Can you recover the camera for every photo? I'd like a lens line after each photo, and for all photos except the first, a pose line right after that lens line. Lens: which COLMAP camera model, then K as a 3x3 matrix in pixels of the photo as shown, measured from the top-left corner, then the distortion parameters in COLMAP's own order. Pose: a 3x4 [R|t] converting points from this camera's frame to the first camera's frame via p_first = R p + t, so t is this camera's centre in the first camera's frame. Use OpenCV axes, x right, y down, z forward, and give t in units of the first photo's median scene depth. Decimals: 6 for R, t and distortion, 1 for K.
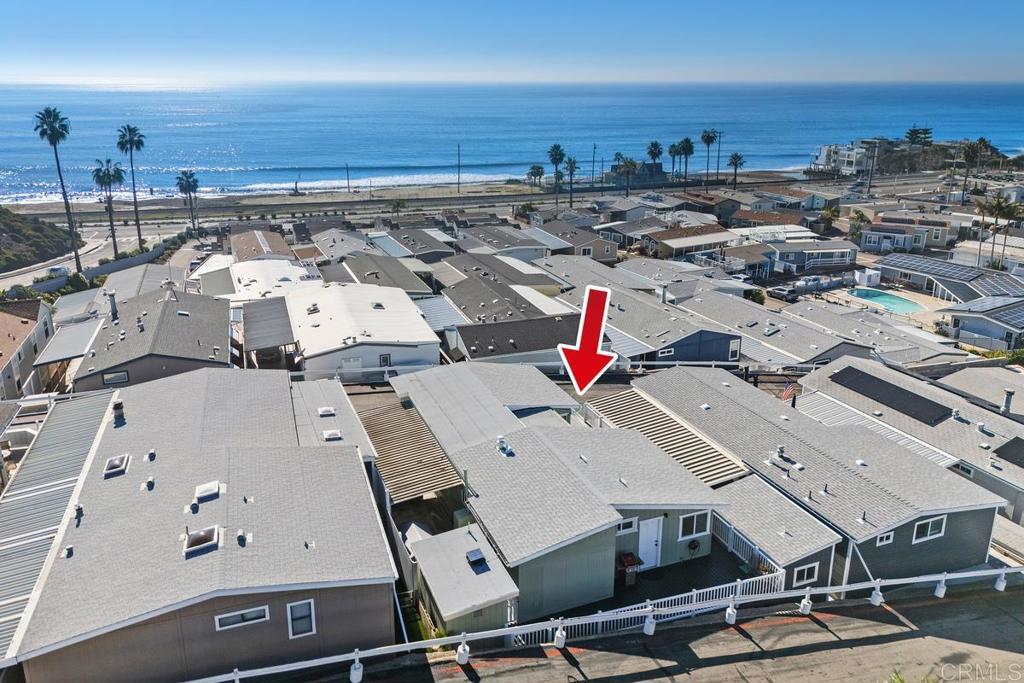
lens RADIAL K [[756.1, 0, 508.8], [0, 756.1, 304.7], [0, 0, 1]] dist [0.031324, -0.008322]
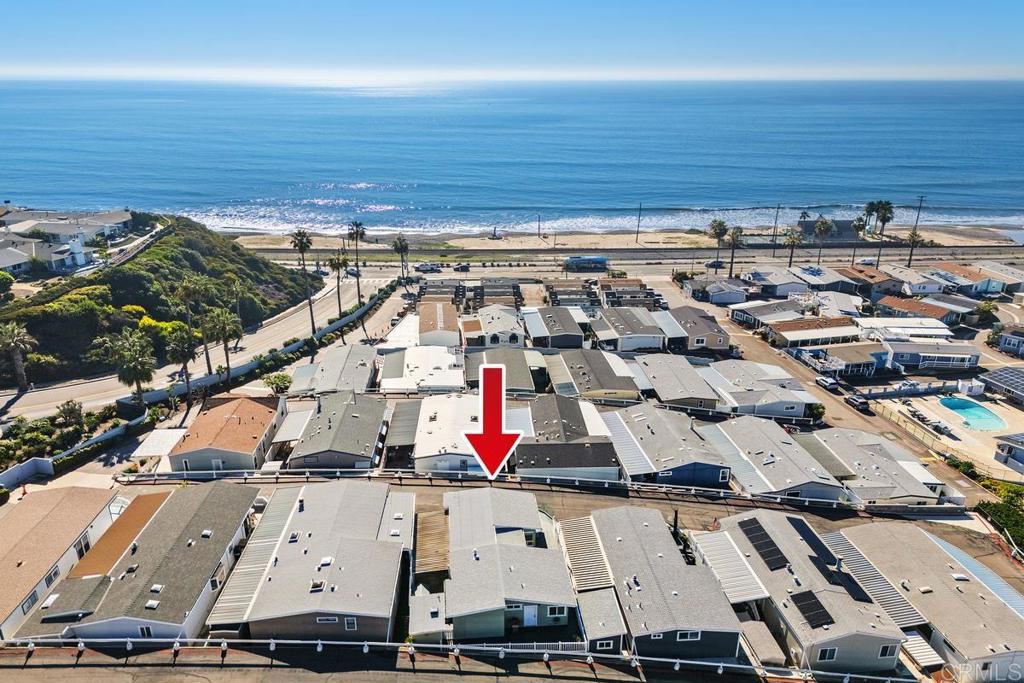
lens RADIAL K [[755.6, 0, 521.0], [0, 755.6, 361.0], [0, 0, 1]] dist [0.001237, 0.082611]
pose [[0.960676, 0.103532, -0.257647, 0.137214], [-0.082754, 0.992475, 0.090251, -0.119555], [0.265052, -0.065381, 0.962015, -0.197677]]
